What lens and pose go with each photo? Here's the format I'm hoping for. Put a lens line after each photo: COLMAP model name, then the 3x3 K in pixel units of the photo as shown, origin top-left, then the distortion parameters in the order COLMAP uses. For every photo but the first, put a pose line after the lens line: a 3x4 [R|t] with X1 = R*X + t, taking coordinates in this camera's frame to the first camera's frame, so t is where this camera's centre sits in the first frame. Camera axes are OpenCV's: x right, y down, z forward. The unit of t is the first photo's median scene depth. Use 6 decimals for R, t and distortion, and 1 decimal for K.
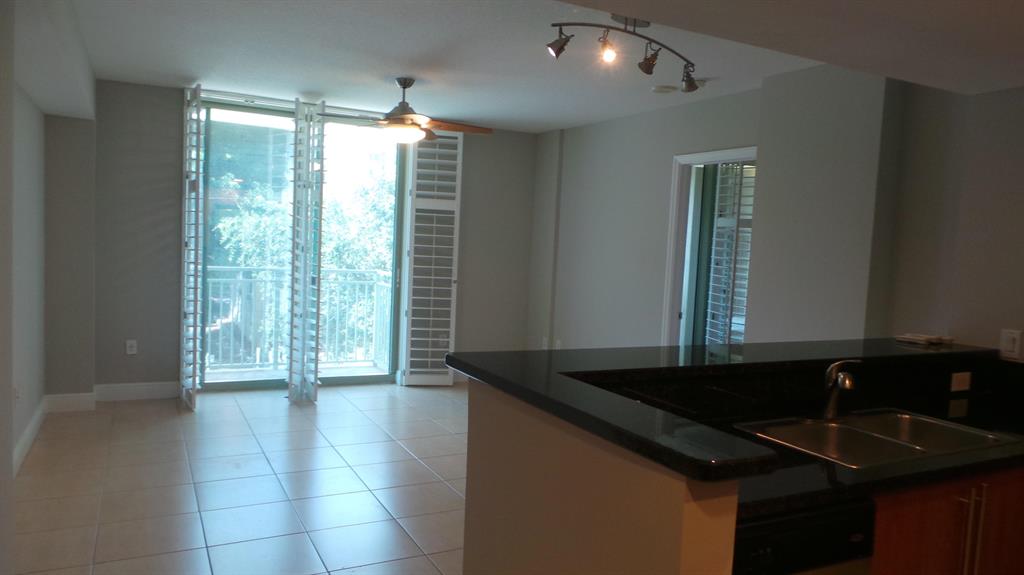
lens RADIAL K [[710.7, 0, 517.5], [0, 710.7, 285.3], [0, 0, 1]] dist [-0.003328, 0.006817]
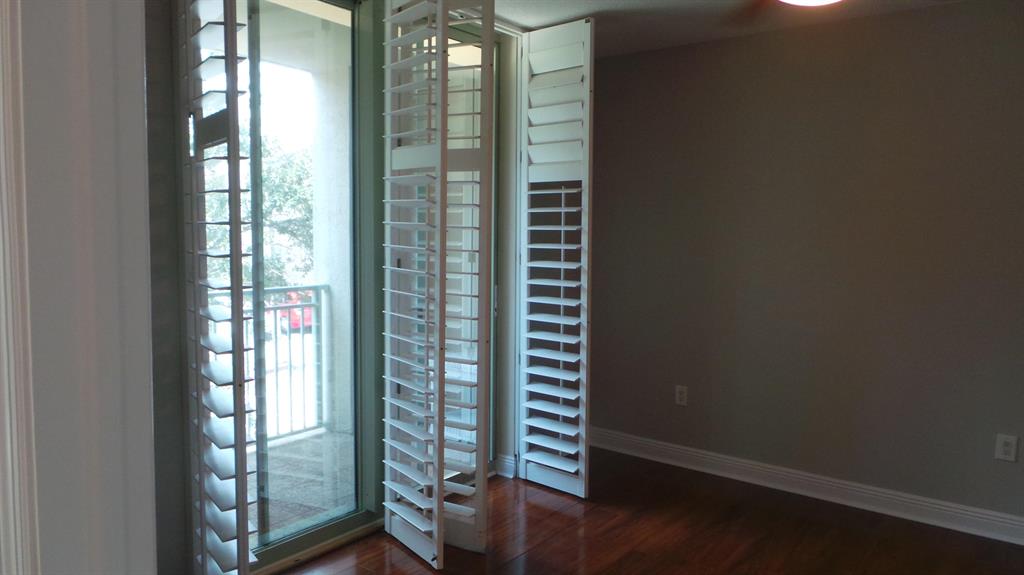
lens RADIAL K [[710.7, 0, 516.7], [0, 710.7, 289.4], [0, 0, 1]] dist [-0.003328, 0.006817]
pose [[0.910927, -0.073459, 0.405975, 1.322797], [0.059593, 0.997129, 0.046712, -0.222941], [-0.408241, -0.018358, 0.912690, 4.515244]]
